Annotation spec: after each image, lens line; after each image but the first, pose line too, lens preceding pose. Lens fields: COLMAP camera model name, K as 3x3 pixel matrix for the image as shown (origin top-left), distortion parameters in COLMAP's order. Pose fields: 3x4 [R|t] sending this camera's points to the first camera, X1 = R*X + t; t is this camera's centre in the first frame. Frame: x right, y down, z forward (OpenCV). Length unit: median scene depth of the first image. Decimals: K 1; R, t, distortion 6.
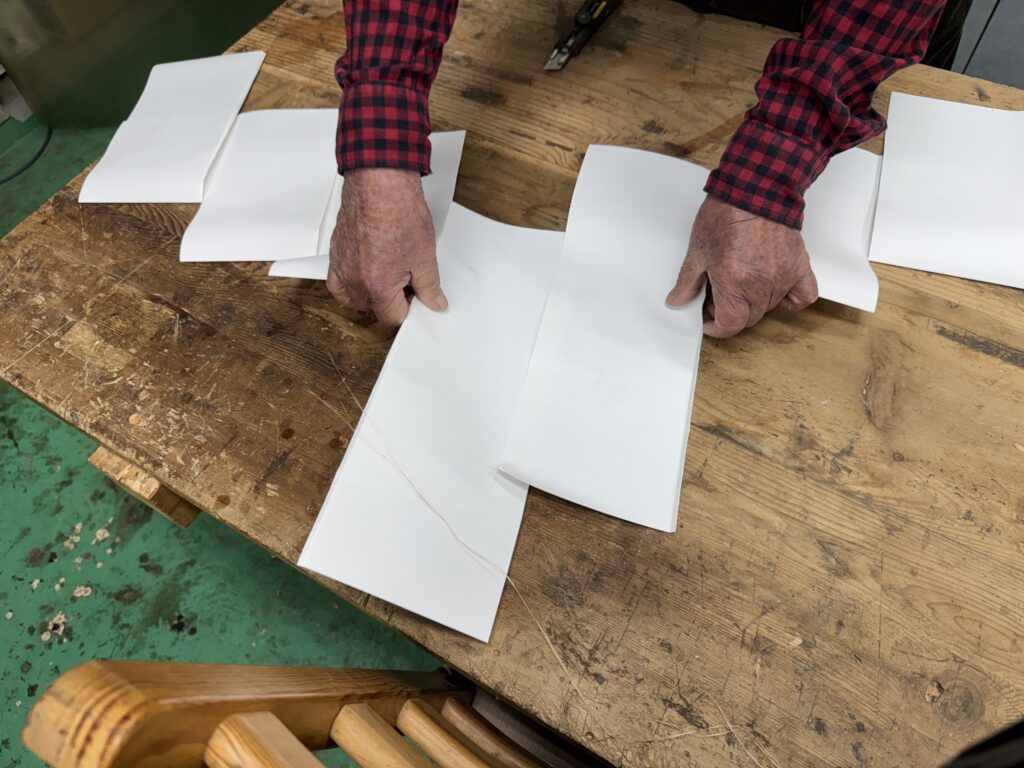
lens RADIAL K [[734.5, 0, 508.9], [0, 734.5, 392.5], [0, 0, 1]] dist [0.013684, -0.037768]
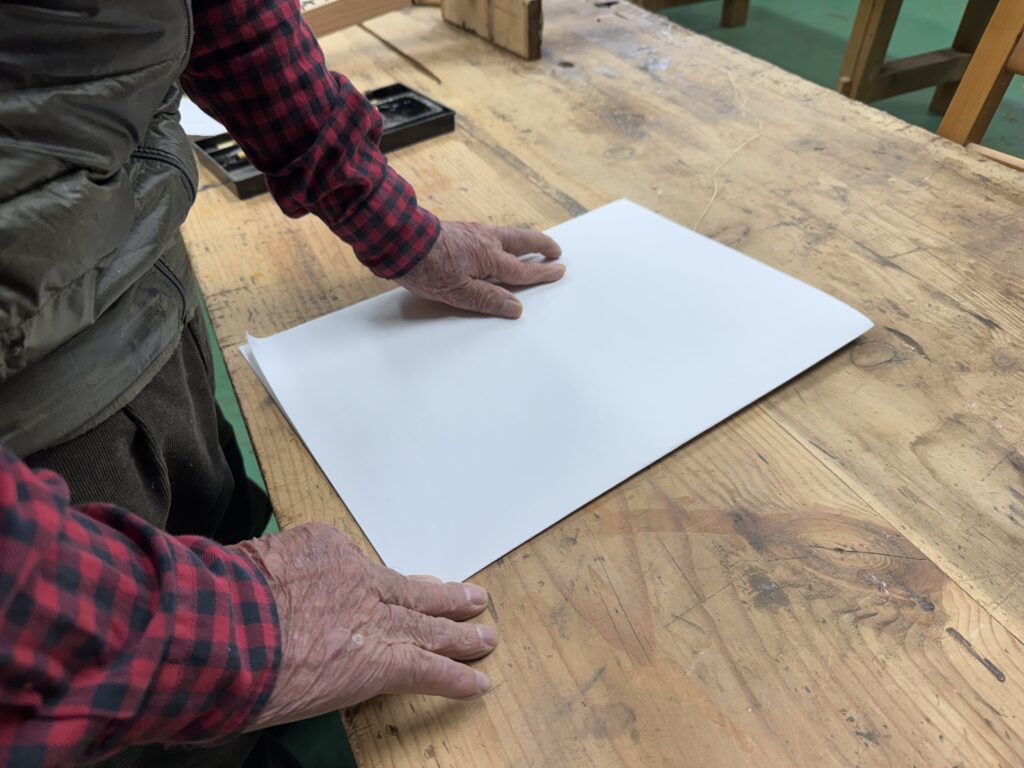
lens RADIAL K [[734.5, 0, 516.8], [0, 734.5, 380.2], [0, 0, 1]] dist [0.013684, -0.037768]
pose [[-0.839013, -0.277007, 0.468321, 0.190220], [0.507219, -0.086643, 0.857451, -1.150053], [-0.196943, 0.956954, 0.213198, 1.044890]]
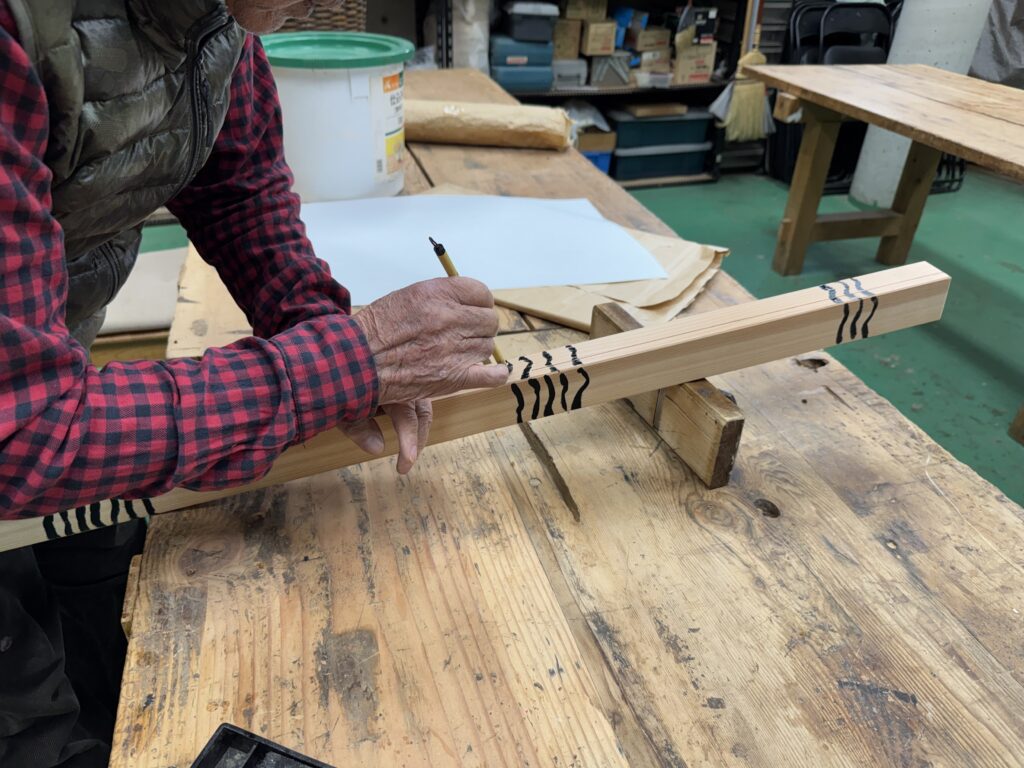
lens RADIAL K [[734.5, 0, 510.1], [0, 734.5, 384.4], [0, 0, 1]] dist [0.013684, -0.037768]
pose [[-0.730416, -0.313153, 0.606983, 0.761564], [0.597420, 0.137798, 0.790001, -0.732430], [-0.331032, 0.939652, 0.086435, 0.528962]]
